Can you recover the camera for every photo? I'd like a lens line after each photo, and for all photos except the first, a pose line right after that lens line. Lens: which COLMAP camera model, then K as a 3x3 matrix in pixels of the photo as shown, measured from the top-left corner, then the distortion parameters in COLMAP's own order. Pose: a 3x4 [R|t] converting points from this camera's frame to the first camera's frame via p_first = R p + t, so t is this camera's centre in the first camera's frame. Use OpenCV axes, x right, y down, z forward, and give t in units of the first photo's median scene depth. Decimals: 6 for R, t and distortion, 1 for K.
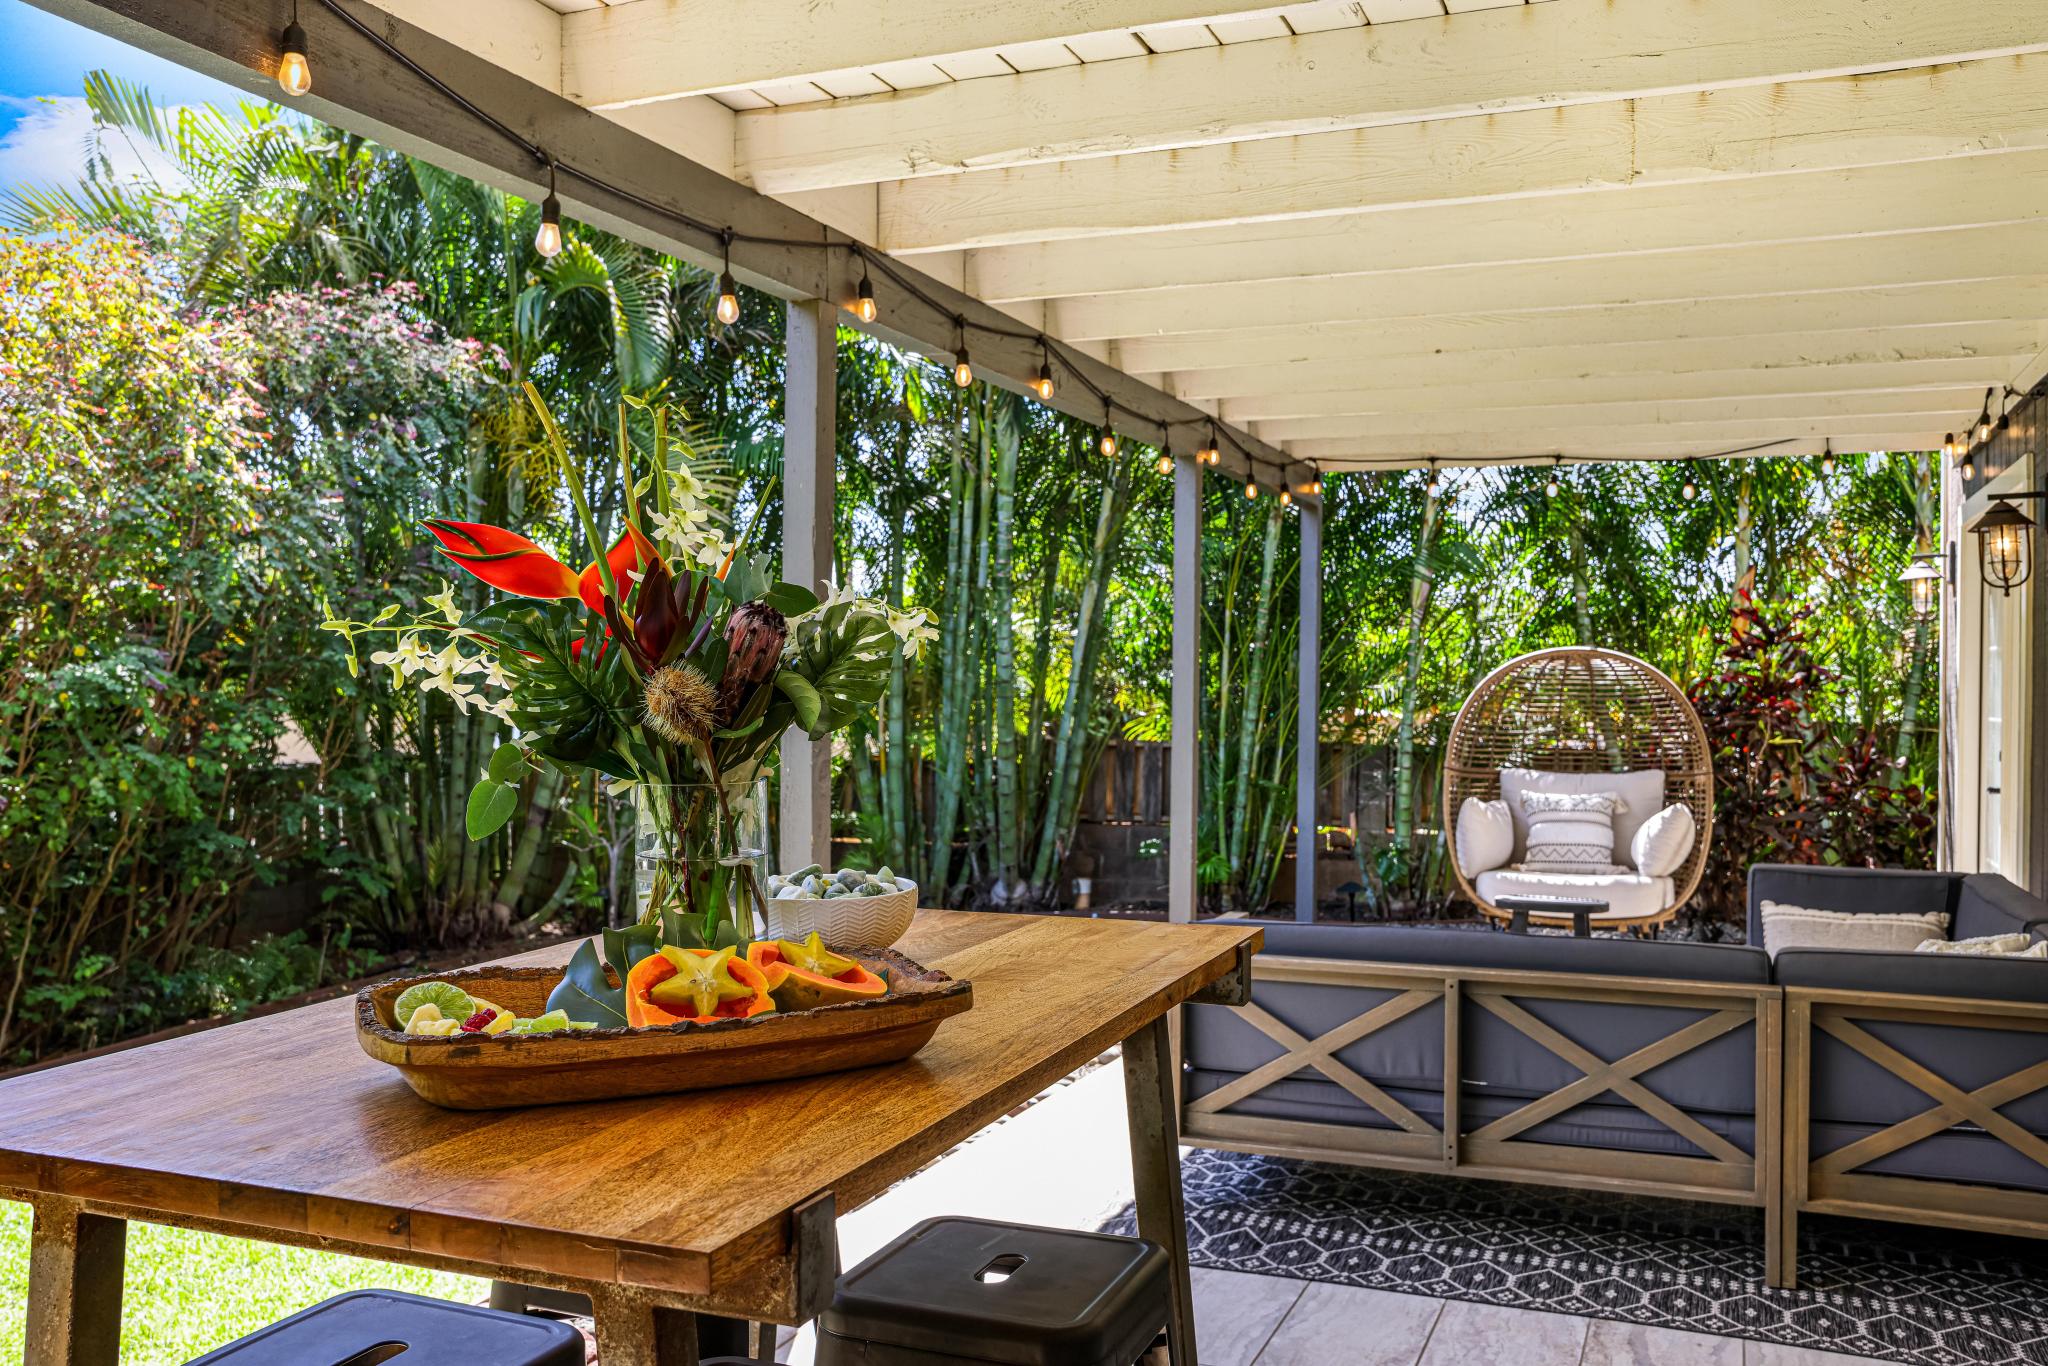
lens RADIAL K [[1758.0, 0, 1026.2], [0, 1758.0, 685.1], [0, 0, 1]] dist [0.005040, 0.000170]
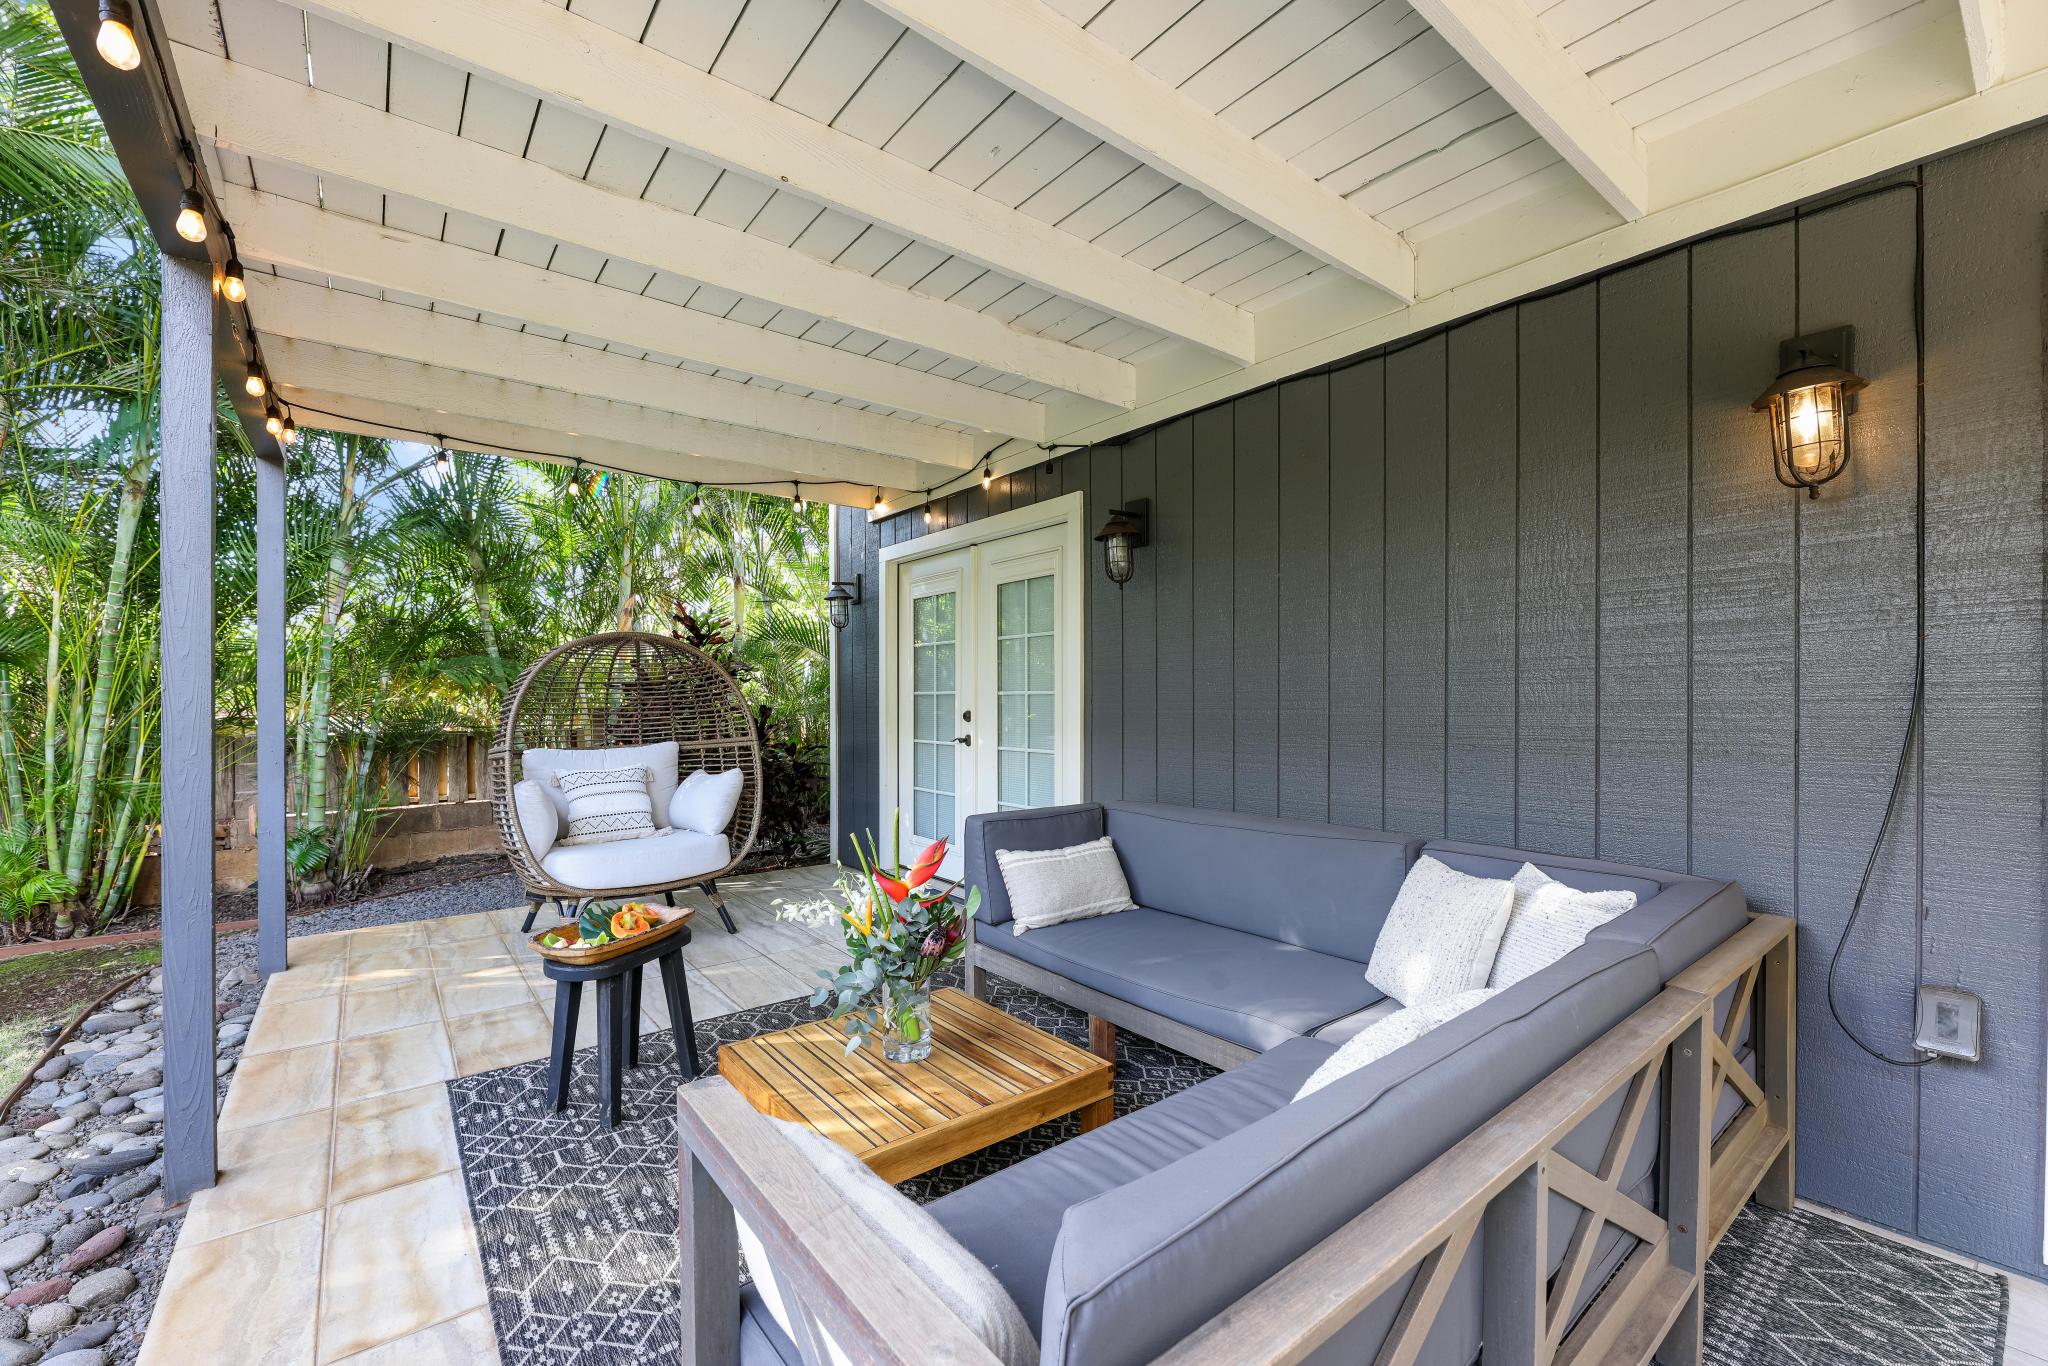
lens RADIAL K [[836.0, 0, 1030.7], [0, 836.0, 684.1], [0, 0, 1]] dist [-0.011435, -0.000198]
pose [[0.493373, 0.002950, 0.869813, -0.004468], [0.012081, 0.999875, -0.010243, 0.014033], [-0.869734, 0.015562, 0.493276, 0.371553]]
